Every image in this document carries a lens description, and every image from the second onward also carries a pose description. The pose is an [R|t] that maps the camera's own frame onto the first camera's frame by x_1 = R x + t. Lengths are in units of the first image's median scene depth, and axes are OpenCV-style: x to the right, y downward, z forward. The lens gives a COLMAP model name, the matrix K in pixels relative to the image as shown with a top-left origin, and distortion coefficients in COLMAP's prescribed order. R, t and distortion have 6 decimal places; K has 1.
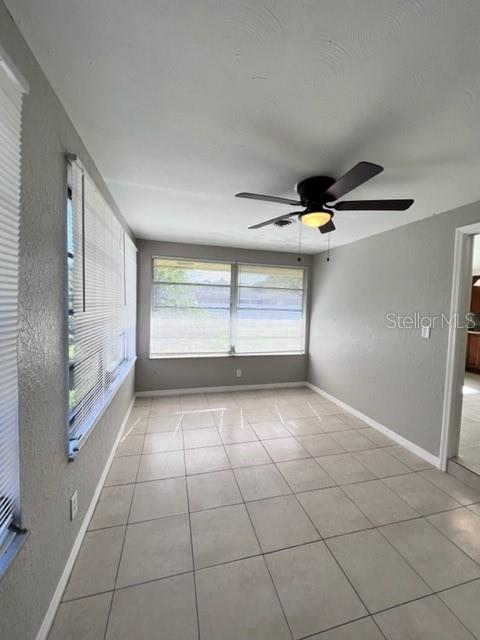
lens RADIAL K [[257.0, 0, 240.1], [0, 257.0, 319.5], [0, 0, 1]] dist [-0.002124, 0.000207]
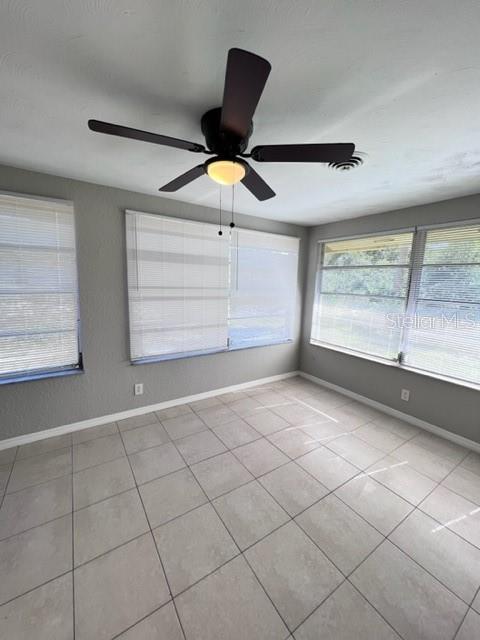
lens RADIAL K [[257.0, 0, 240.3], [0, 257.0, 320.2], [0, 0, 1]] dist [-0.002124, 0.000207]
pose [[0.315636, 0.125083, -0.940600, 0.514840], [-0.075286, 0.991450, 0.106582, -0.027735], [0.945889, 0.037173, 0.322354, 0.402607]]
